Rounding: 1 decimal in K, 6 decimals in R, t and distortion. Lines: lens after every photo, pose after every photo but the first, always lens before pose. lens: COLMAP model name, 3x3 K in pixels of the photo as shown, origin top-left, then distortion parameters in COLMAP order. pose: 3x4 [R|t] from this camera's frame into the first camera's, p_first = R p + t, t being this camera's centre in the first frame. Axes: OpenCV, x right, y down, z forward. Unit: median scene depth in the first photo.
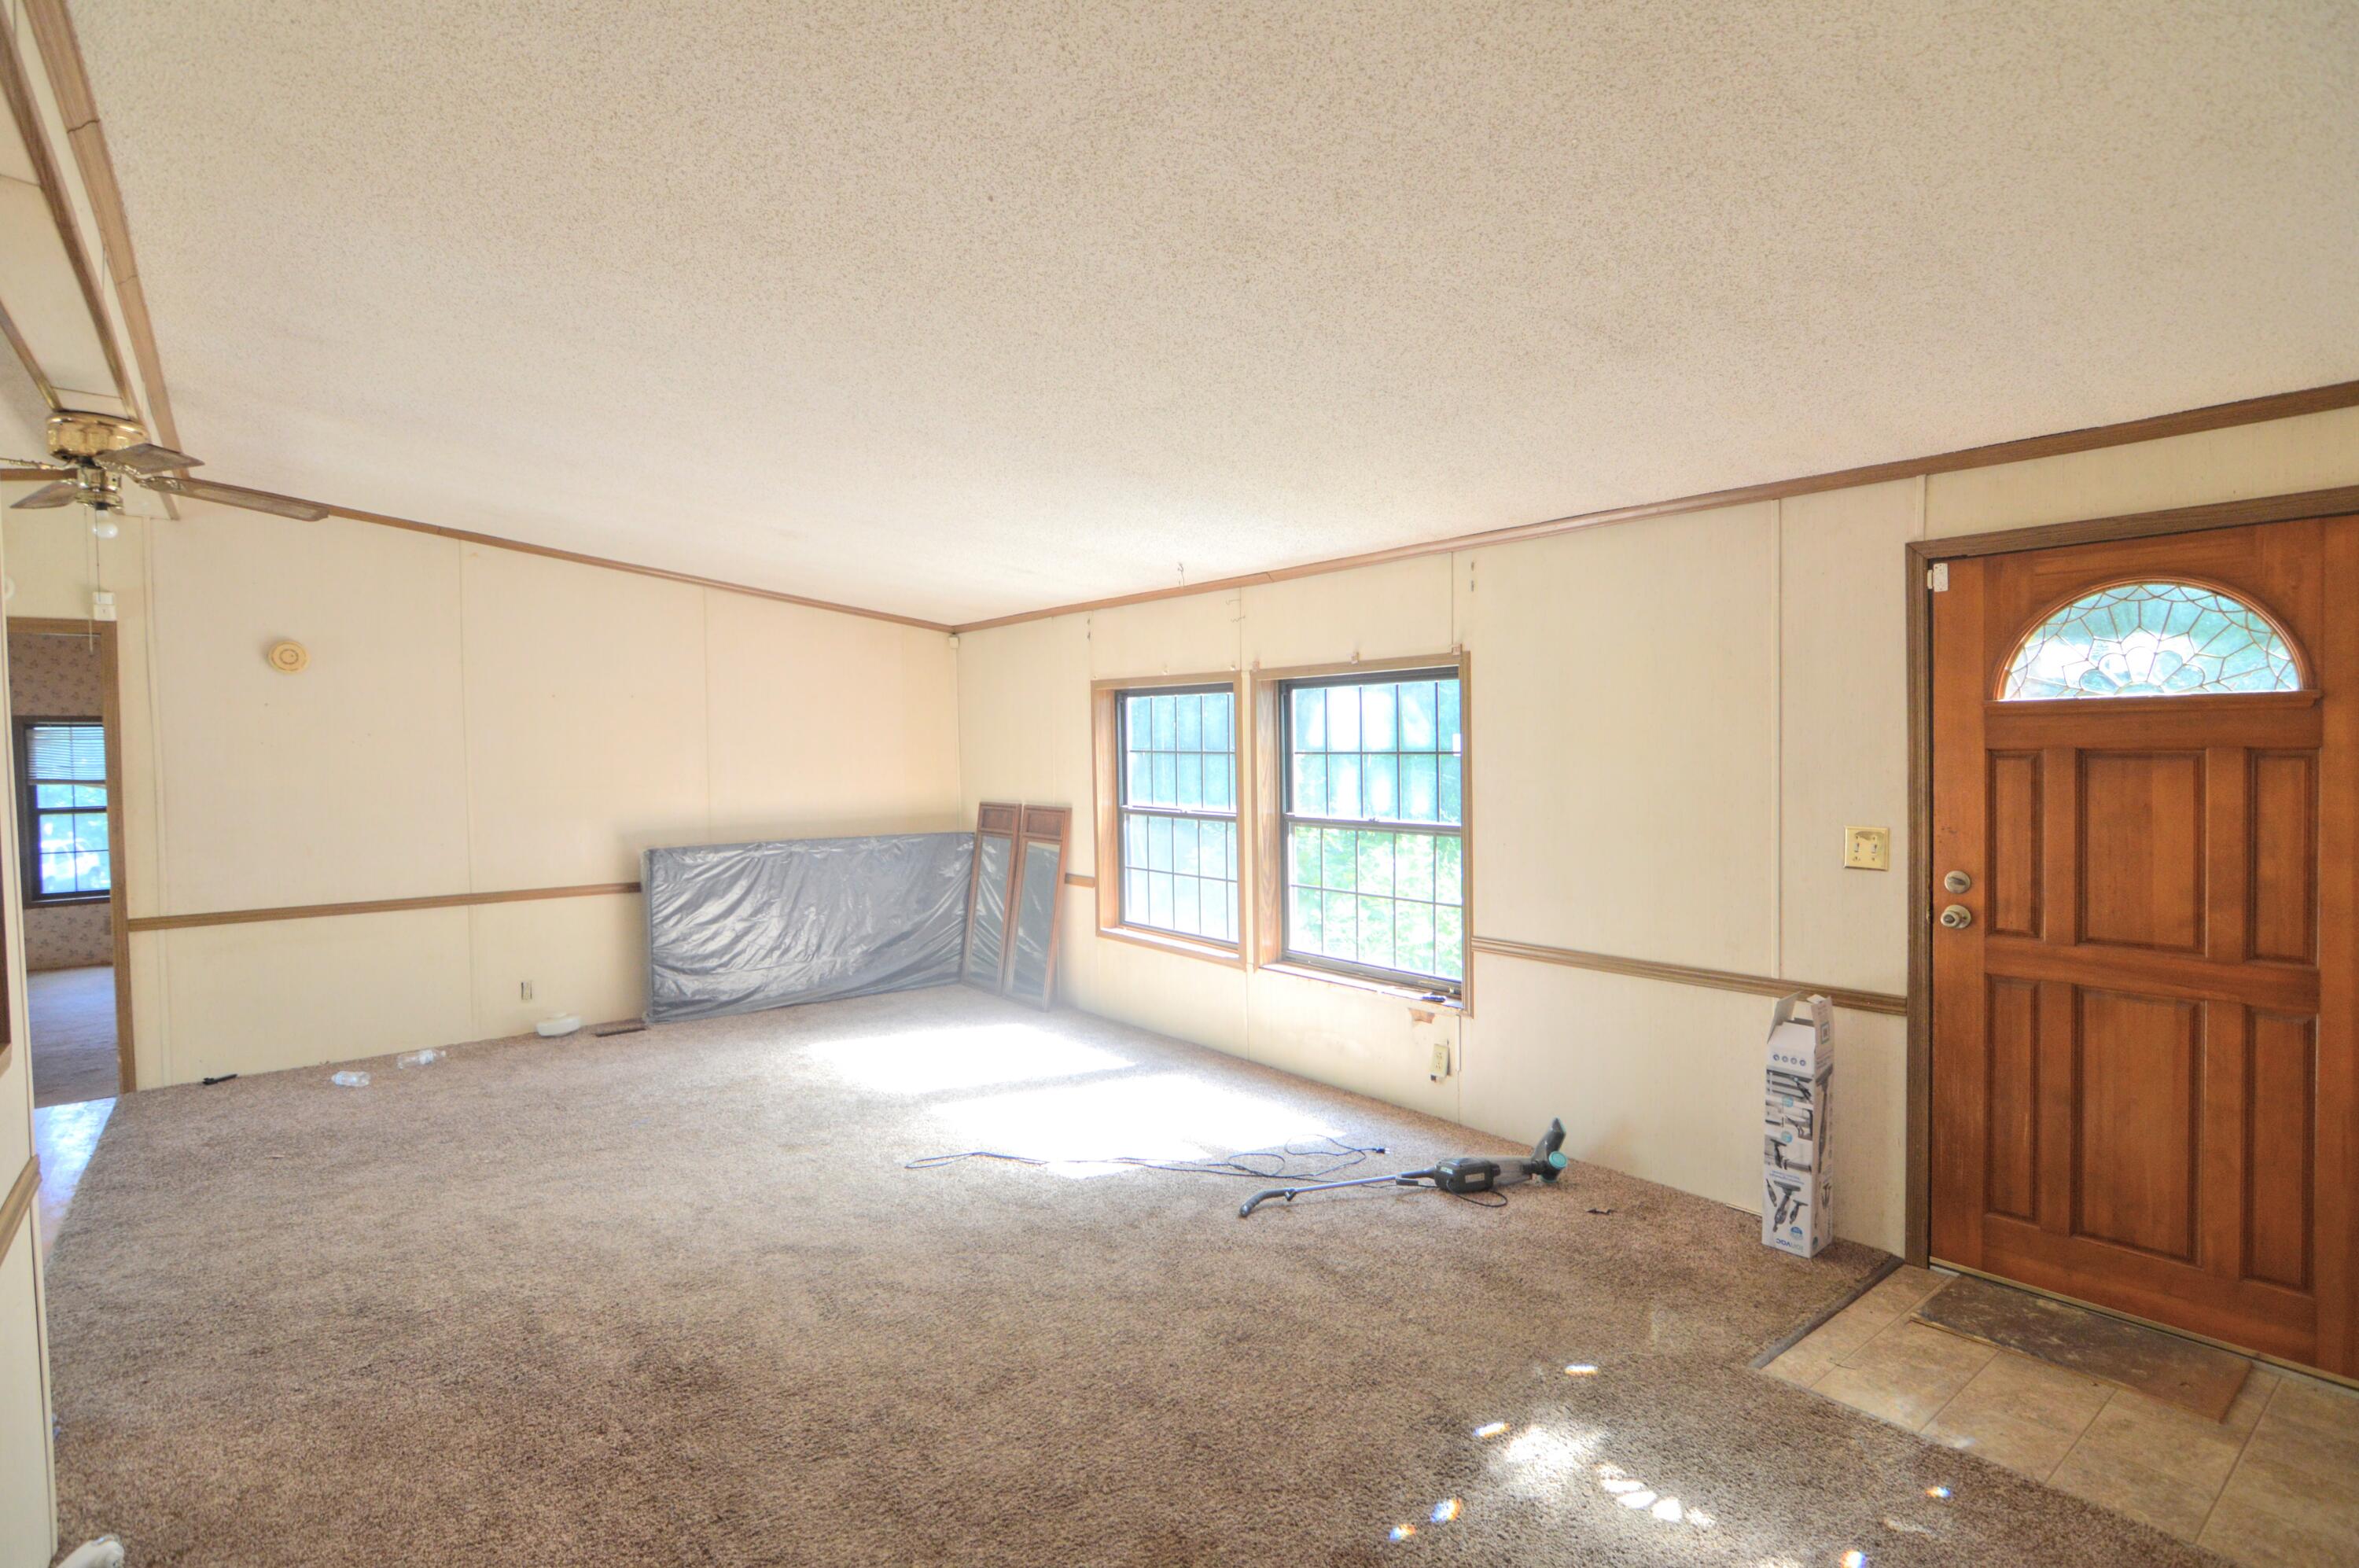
lens RADIAL K [[1170.7, 0, 1171.4], [0, 1170.7, 773.3], [0, 0, 1]] dist [-0.029908, 0.008460]
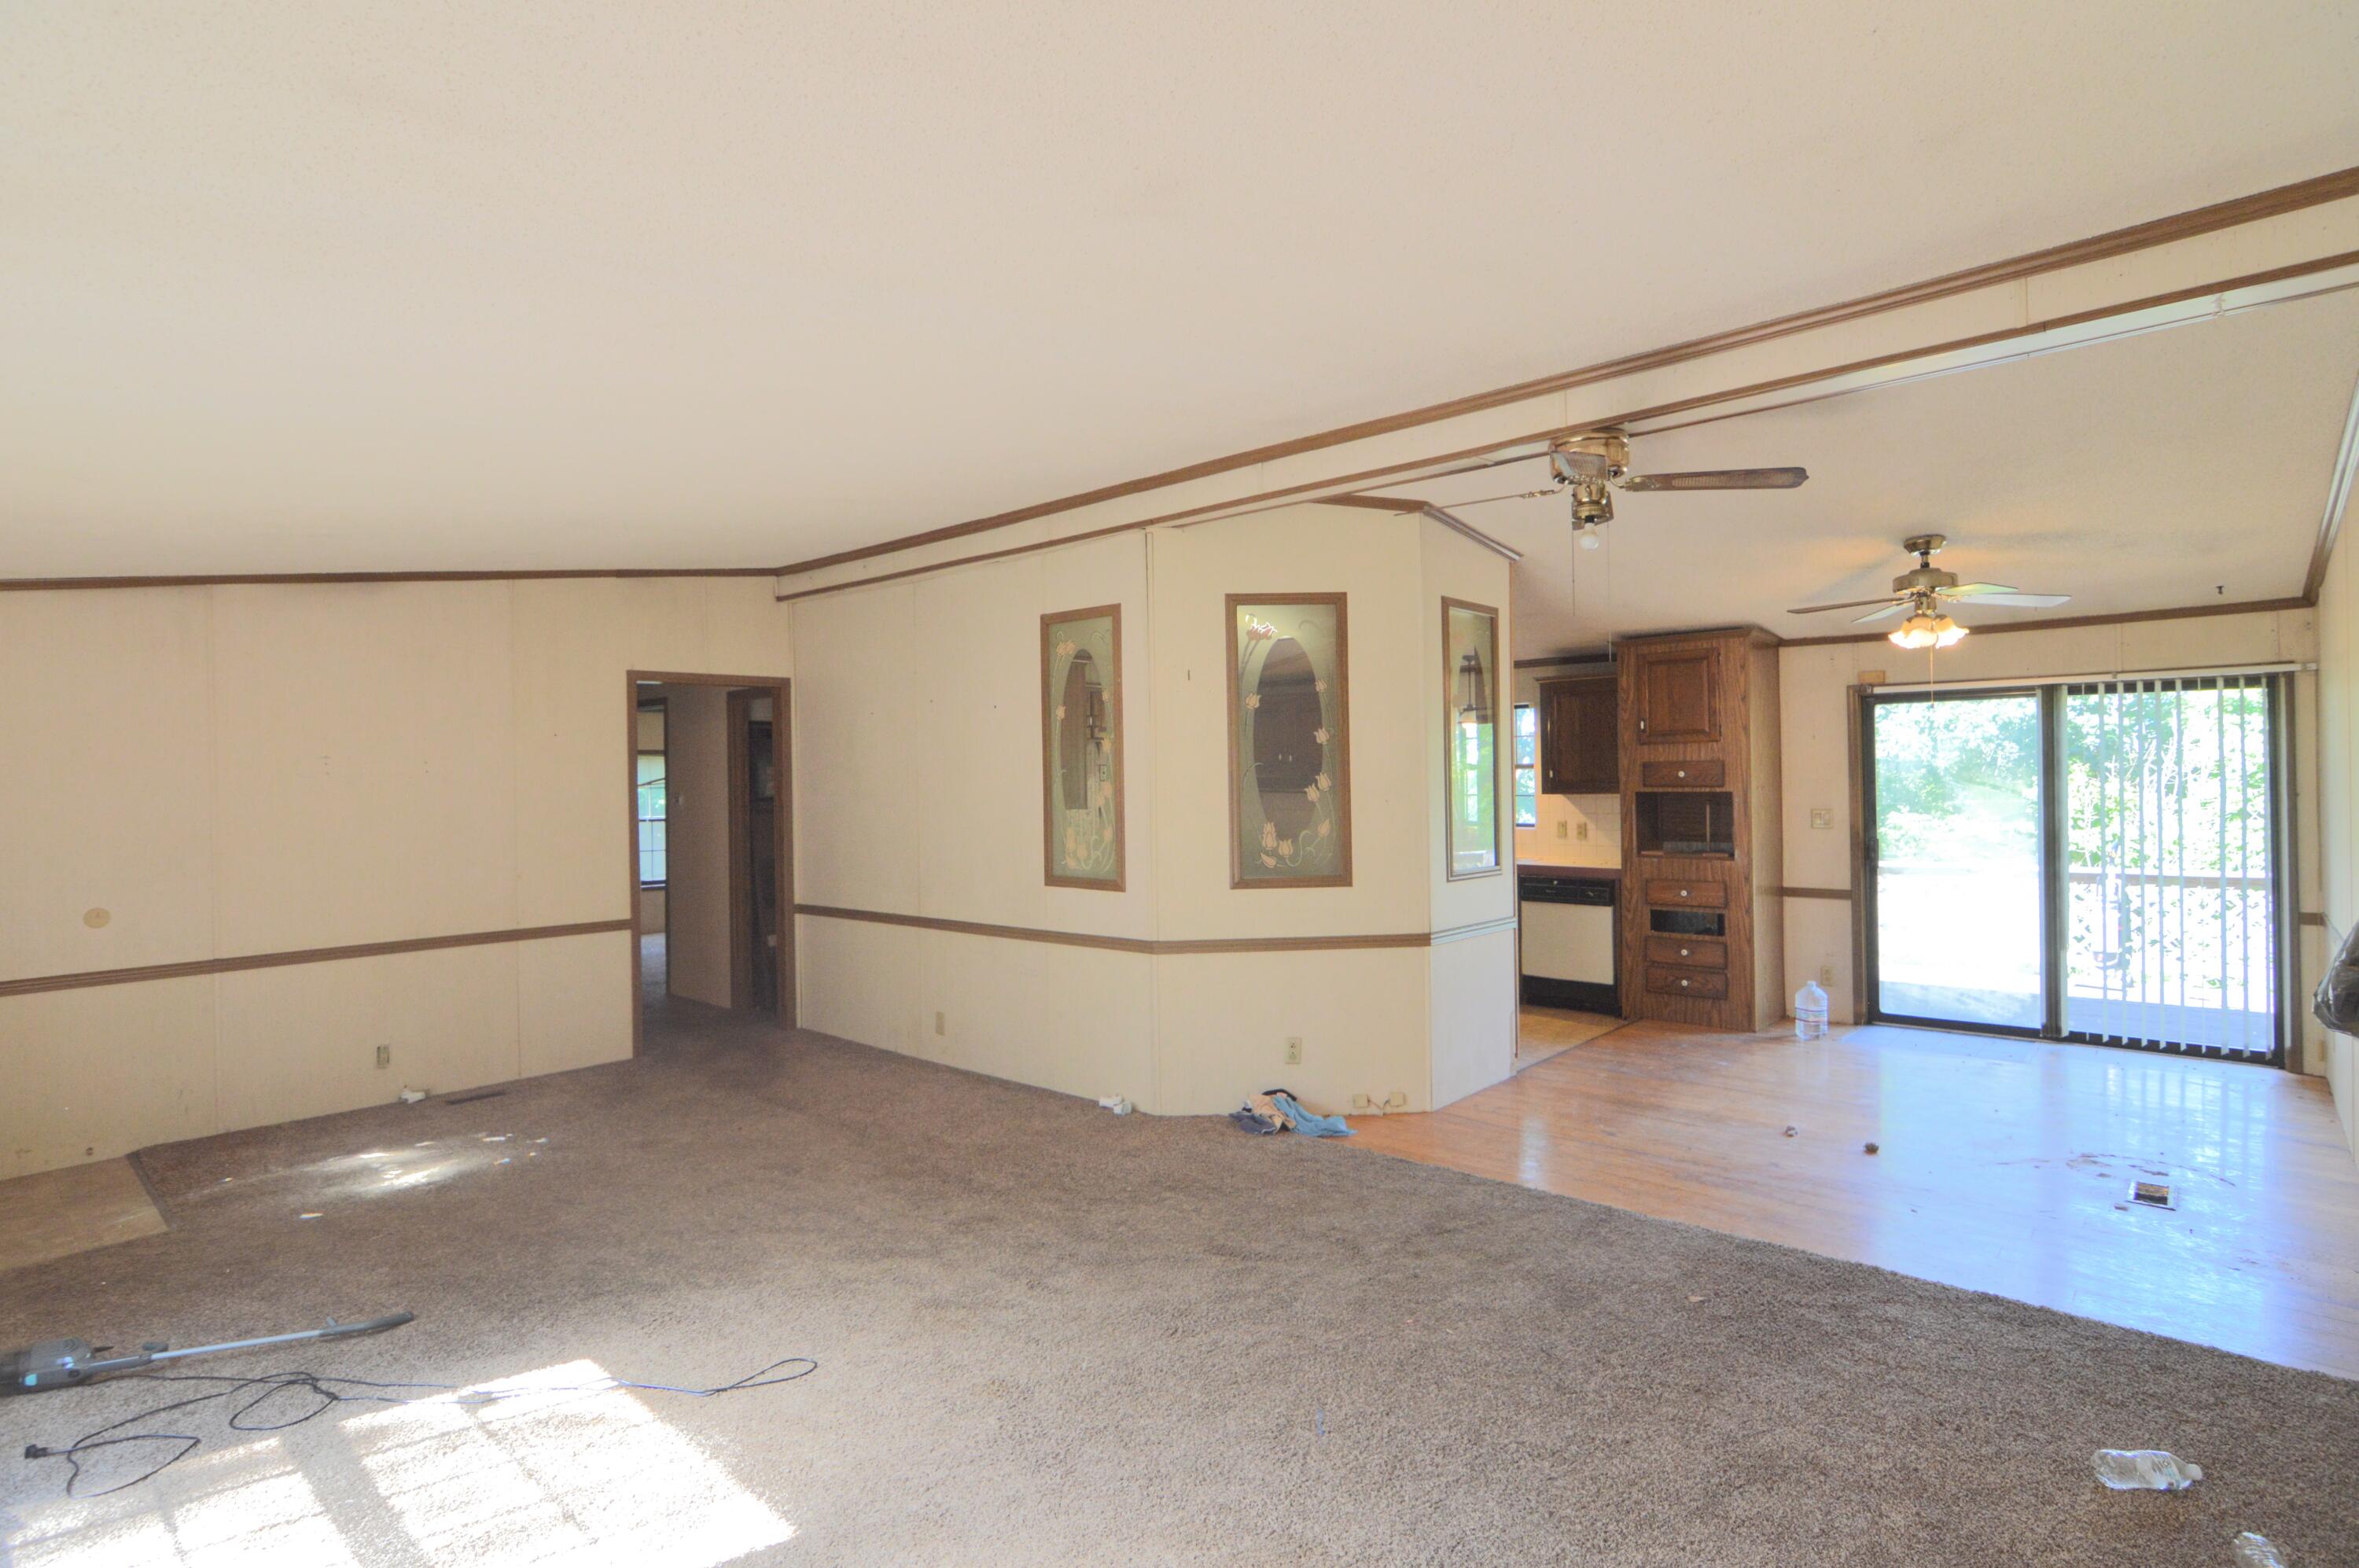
lens RADIAL K [[1170.7, 0, 1171.4], [0, 1170.7, 773.3], [0, 0, 1]] dist [-0.029908, 0.008460]
pose [[-0.985077, 0.027194, -0.169955, -0.392164], [0.022670, 0.999337, 0.028501, -0.052725], [0.170617, 0.024223, -0.985040, 2.066153]]
